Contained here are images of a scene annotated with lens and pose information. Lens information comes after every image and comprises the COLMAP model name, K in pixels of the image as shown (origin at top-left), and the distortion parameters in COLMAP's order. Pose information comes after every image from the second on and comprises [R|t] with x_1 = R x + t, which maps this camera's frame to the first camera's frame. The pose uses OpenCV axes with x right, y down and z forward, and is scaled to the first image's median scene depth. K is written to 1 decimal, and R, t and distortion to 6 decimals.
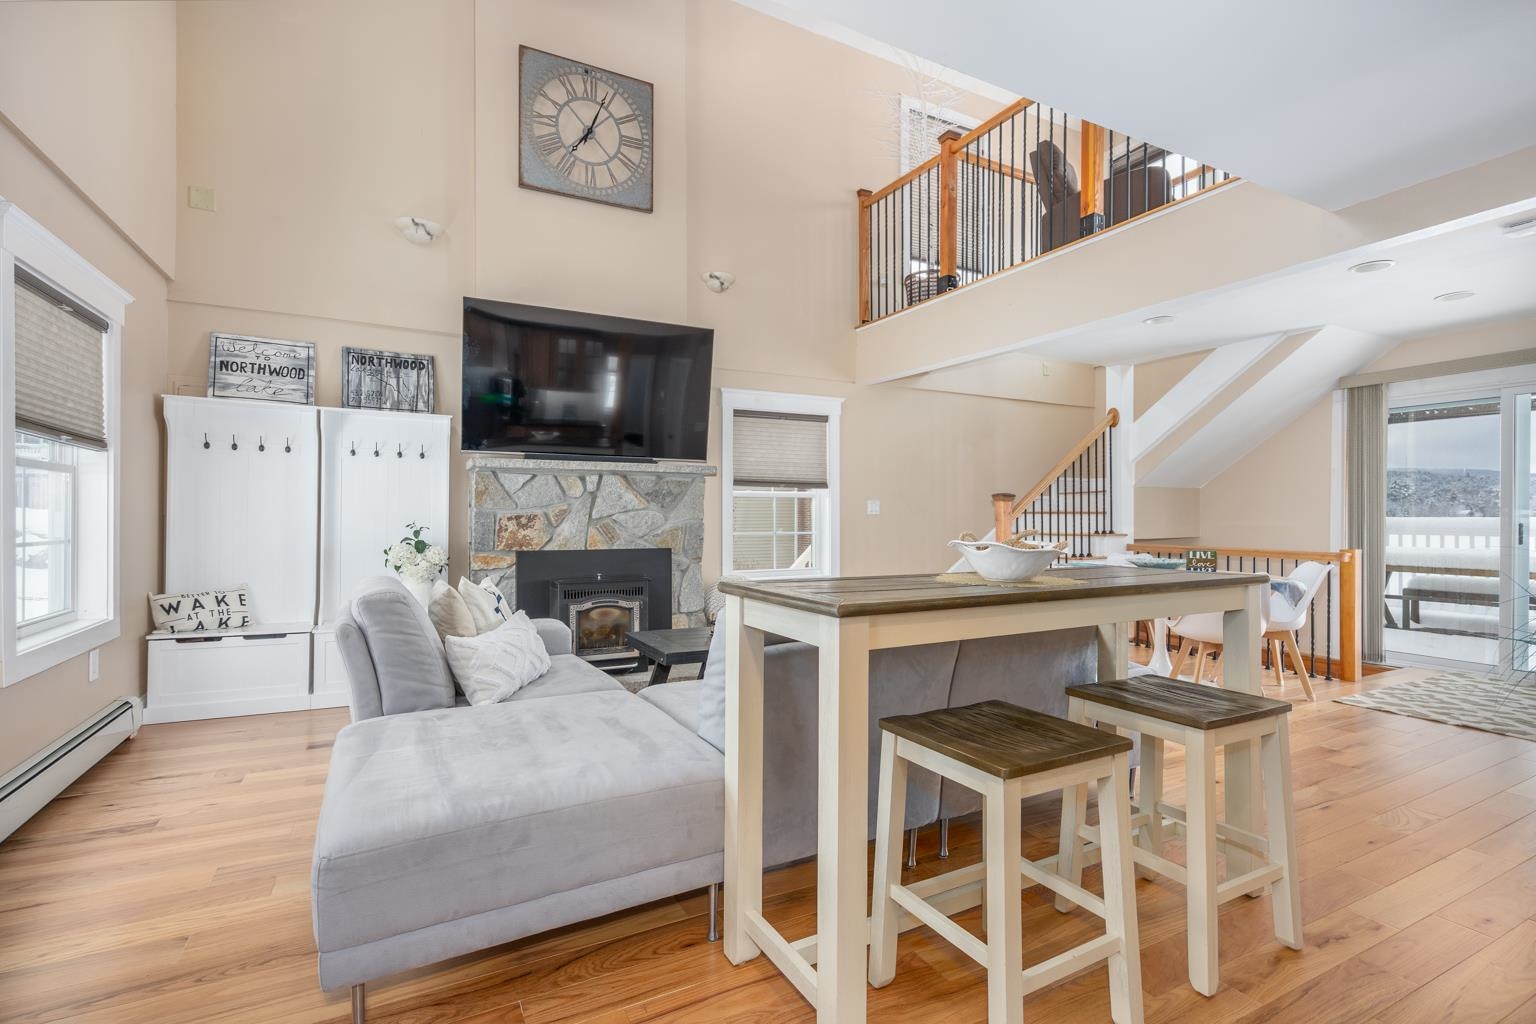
lens RADIAL K [[701.5, 0, 766.1], [0, 701.5, 515.7], [0, 0, 1]] dist [-0.001256, 0.000004]
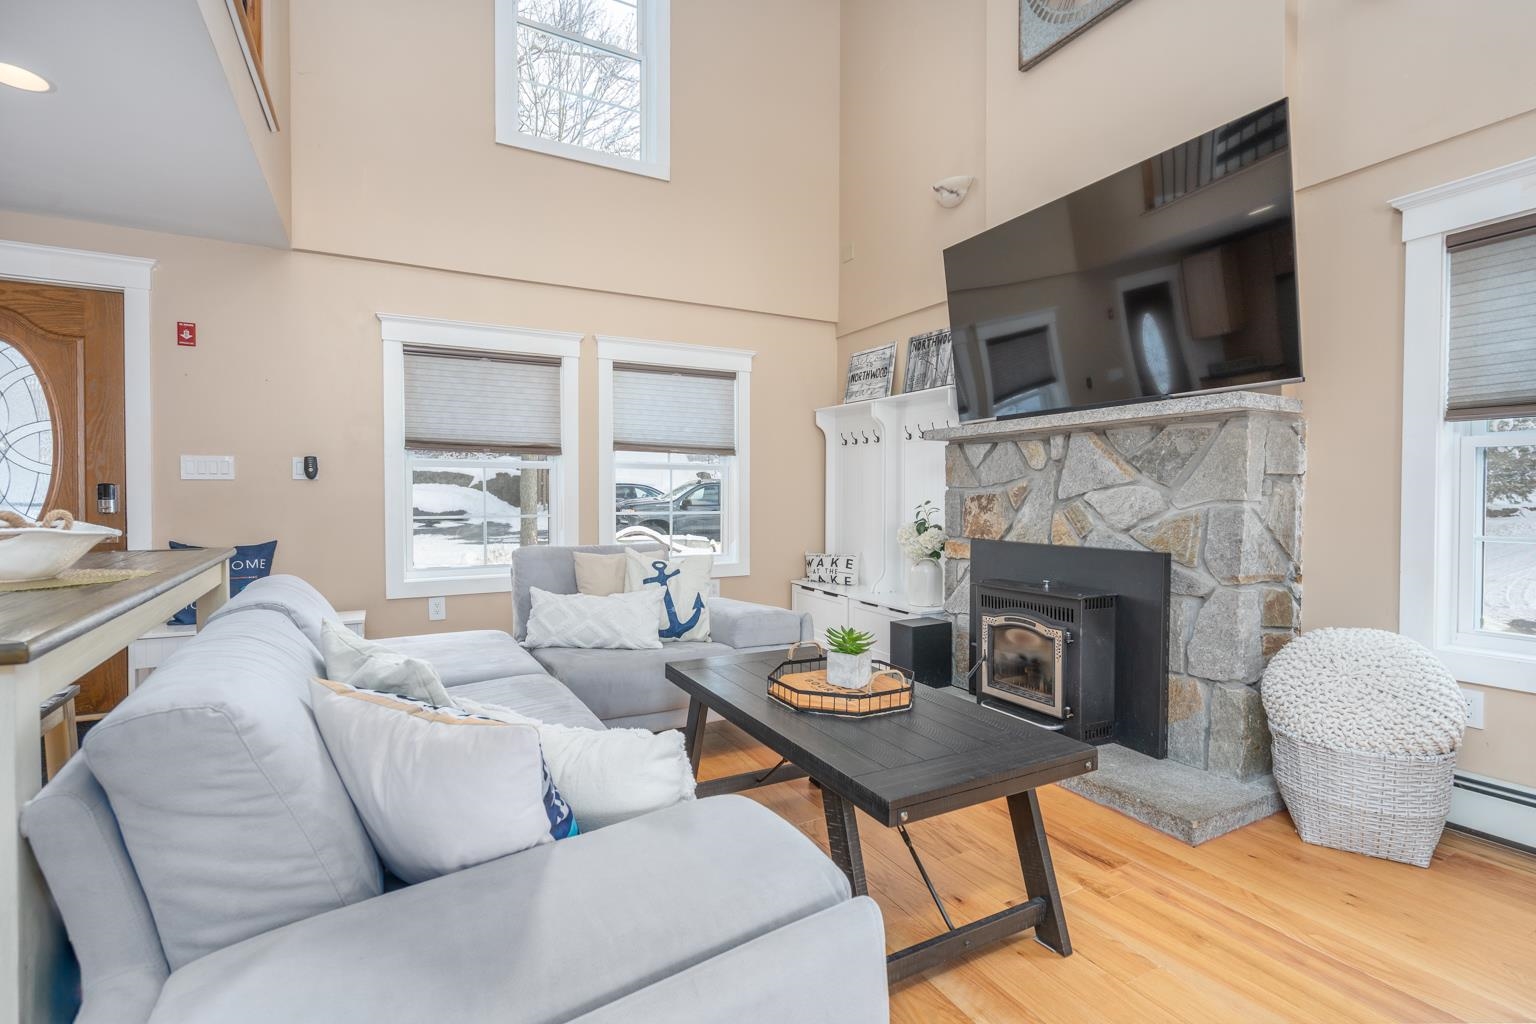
lens RADIAL K [[700.9, 0, 768.0], [0, 700.9, 512.0], [0, 0, 1]] dist [-0.000857, 0.000518]
pose [[0.027839, 0.019637, -0.999420, 0.443039], [0.002954, 0.999801, 0.019726, 0.002002], [0.999608, -0.003501, 0.027775, 0.725253]]
